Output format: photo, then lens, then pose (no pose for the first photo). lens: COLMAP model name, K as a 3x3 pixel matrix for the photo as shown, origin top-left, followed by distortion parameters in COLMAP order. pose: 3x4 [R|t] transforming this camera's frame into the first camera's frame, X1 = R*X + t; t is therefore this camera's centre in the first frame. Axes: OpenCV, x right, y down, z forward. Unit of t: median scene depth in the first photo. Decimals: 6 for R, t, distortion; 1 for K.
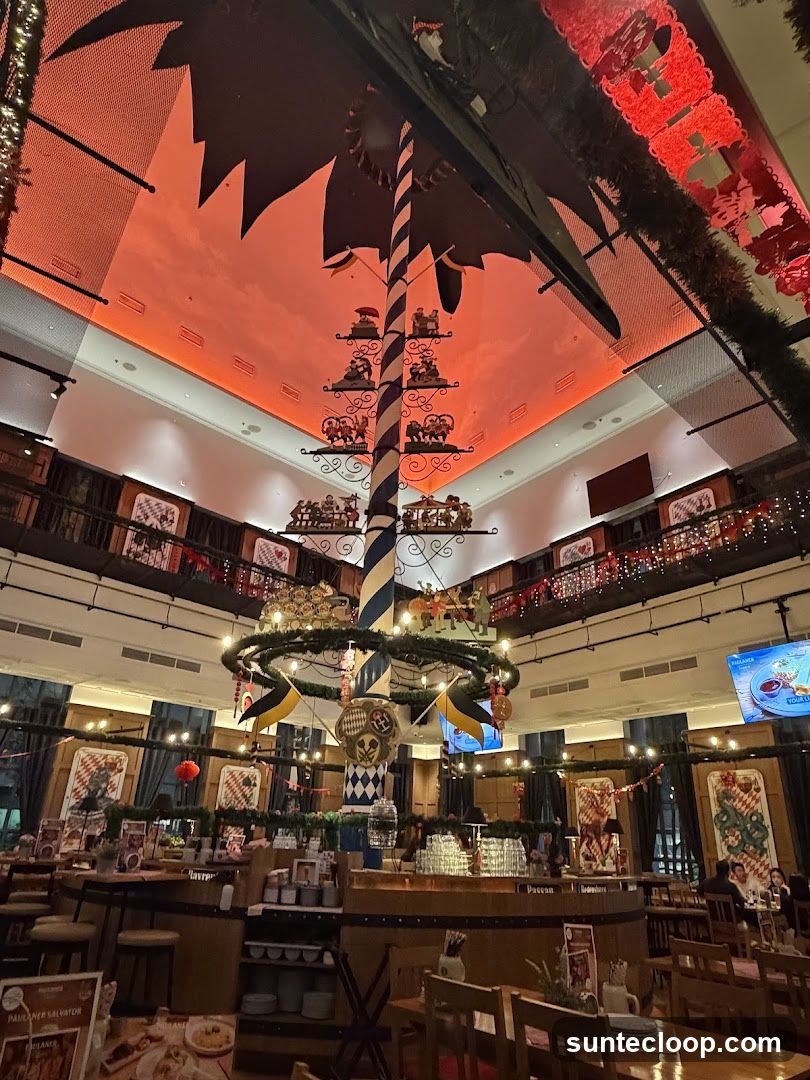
lens RADIAL K [[674.5, 0, 405.0], [0, 674.5, 540.0], [0, 0, 1]] dist [-0.002461, -0.000390]
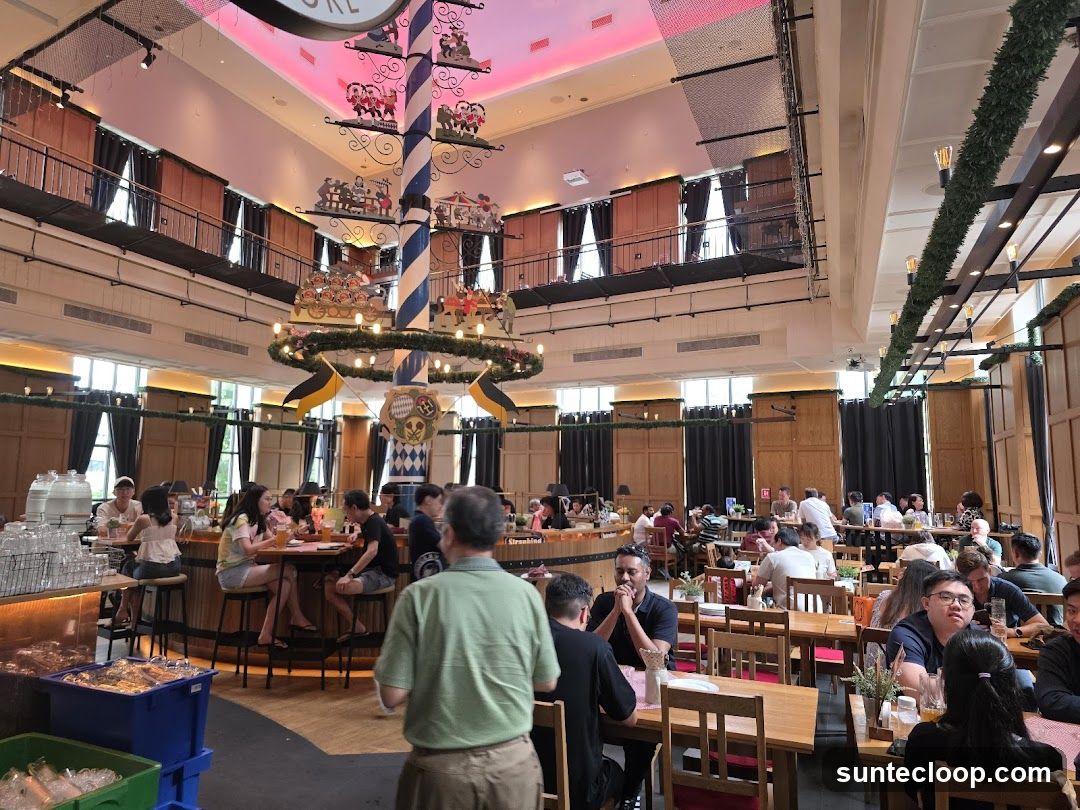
lens RADIAL K [[732.4, 0, 540.0], [0, 732.4, 405.0], [0, 0, 1]] dist [0.048229, -0.050689]
pose [[0.918414, 0.009538, 0.395506, -0.281497], [-0.136434, 0.946017, 0.294004, -0.099779], [-0.371351, -0.323978, 0.870136, -0.118822]]
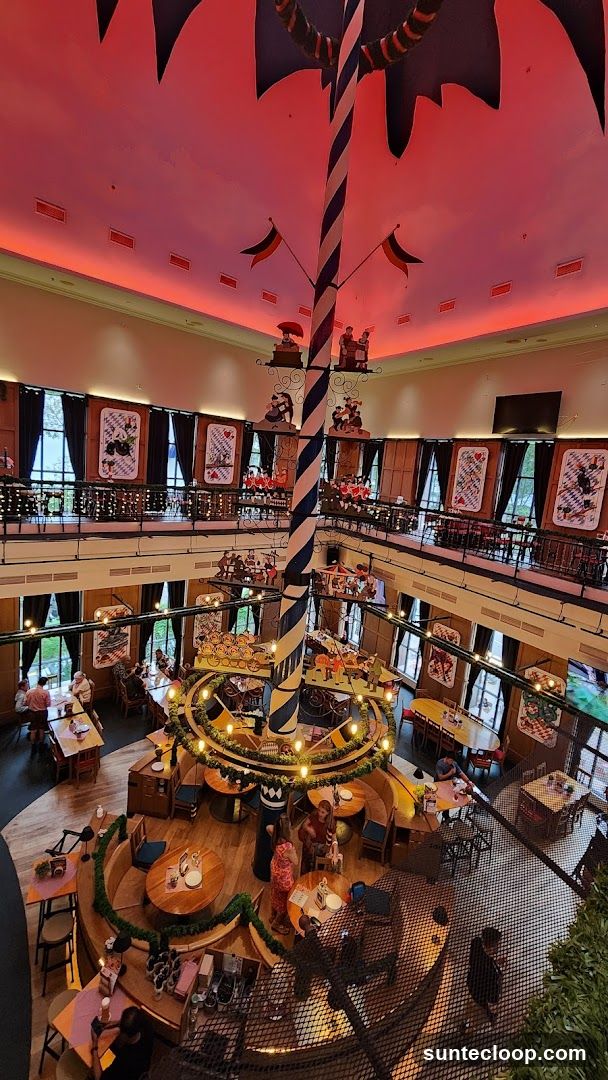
lens RADIAL K [[451.3, 0, 304.0], [0, 451.3, 540.0], [0, 0, 1]] dist [0.000346, -0.000059]
pose [[0.996648, 0.063331, -0.051795, 0.012022], [-0.025020, 0.838687, 0.544039, -0.476022], [0.077894, -0.540920, 0.837460, 0.380713]]
